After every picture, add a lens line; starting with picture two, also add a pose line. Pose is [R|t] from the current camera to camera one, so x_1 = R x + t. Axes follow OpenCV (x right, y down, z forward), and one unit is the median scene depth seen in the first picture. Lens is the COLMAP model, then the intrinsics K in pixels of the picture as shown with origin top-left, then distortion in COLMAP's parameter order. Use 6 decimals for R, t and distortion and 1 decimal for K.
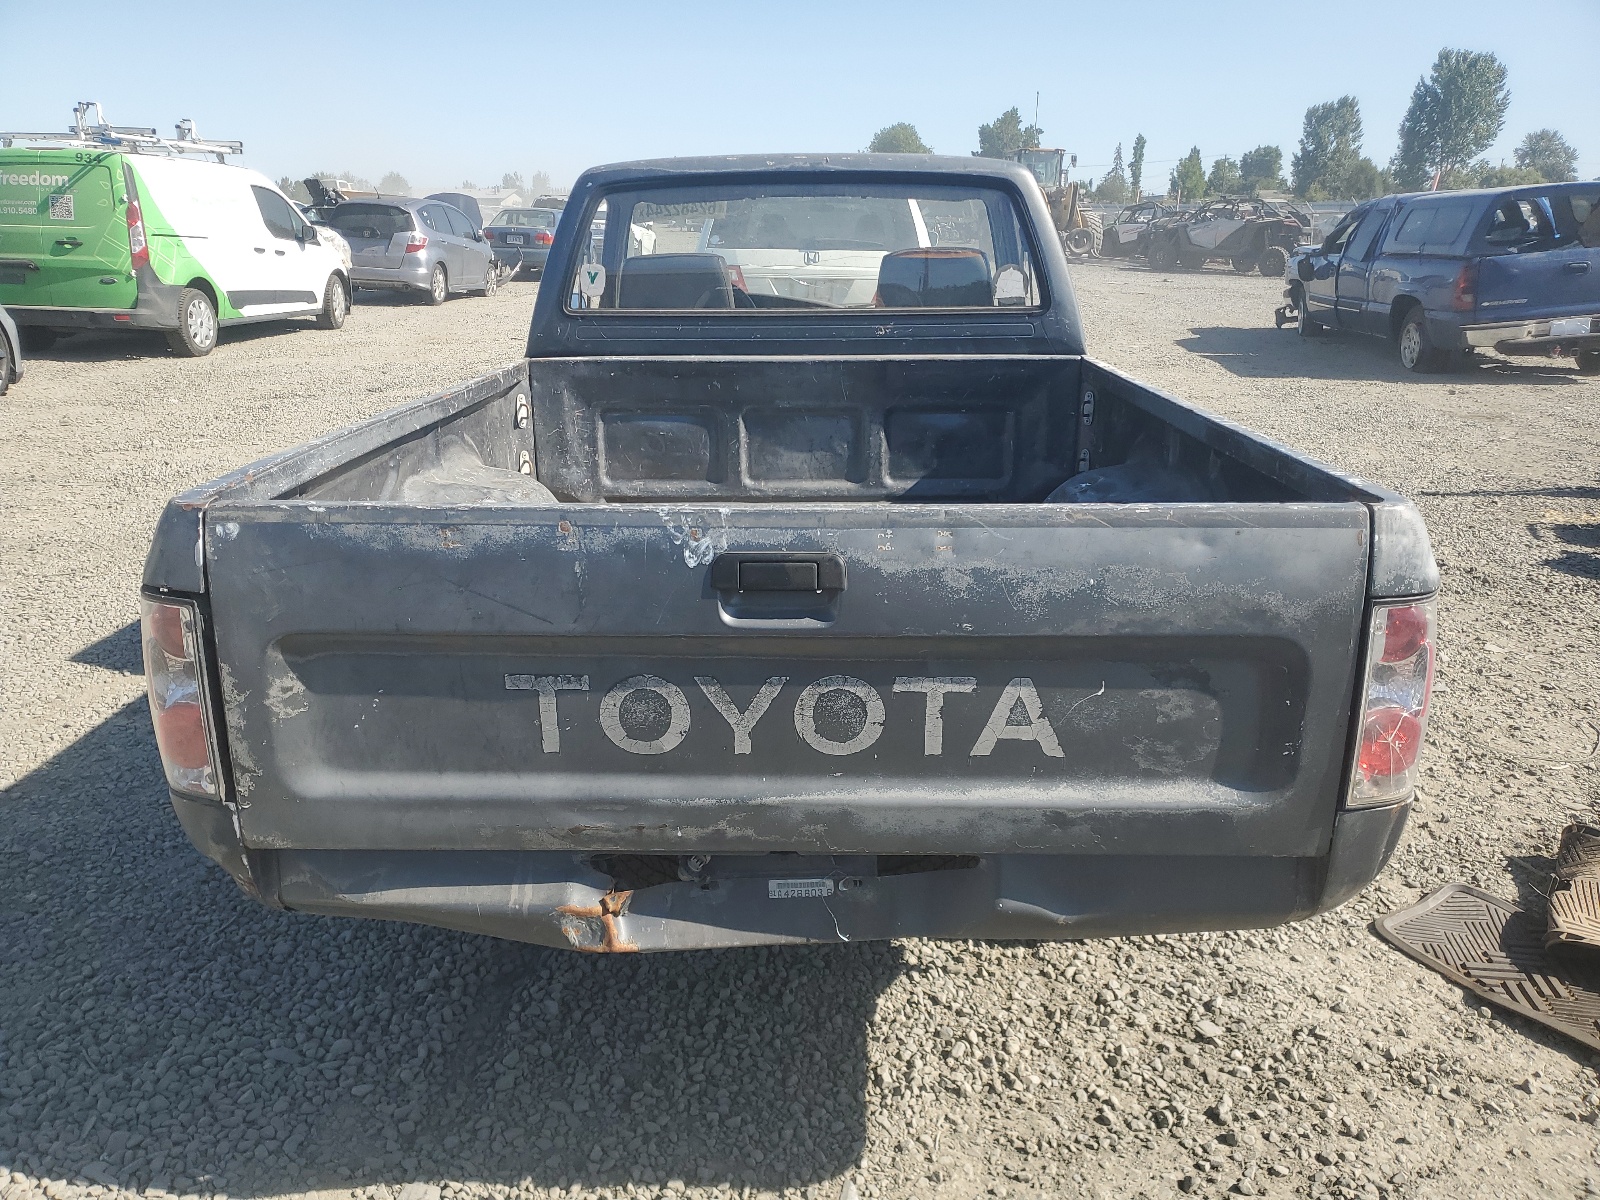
lens RADIAL K [[1211.5, 0, 802.6], [0, 1211.5, 565.7], [0, 0, 1]] dist [0.088455, -0.153863]
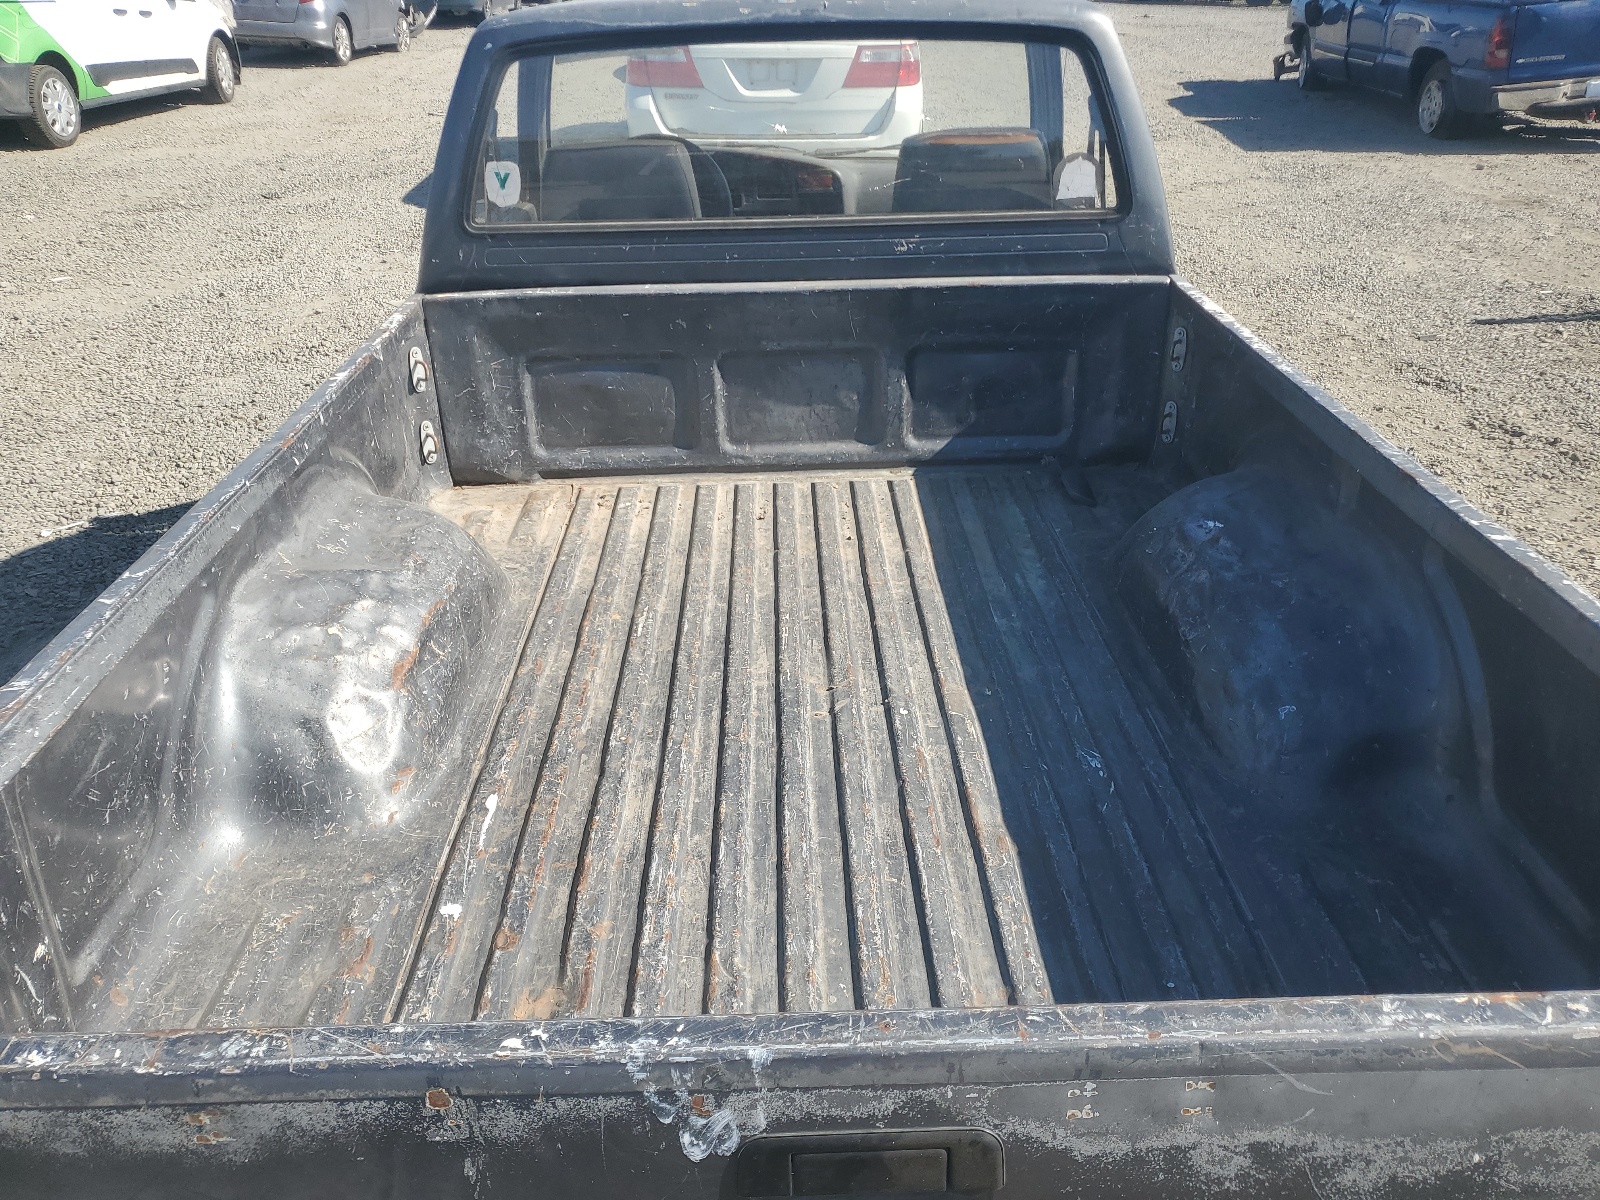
lens RADIAL K [[1011.3, 0, 772.1], [0, 1011.3, 353.3], [0, 0, 1]] dist [0.039518, -0.025206]
pose [[0.998775, -0.030501, 0.038962, -0.040086], [0.022580, 0.981603, 0.189595, -0.246442], [-0.044028, -0.188483, 0.981089, 0.387017]]
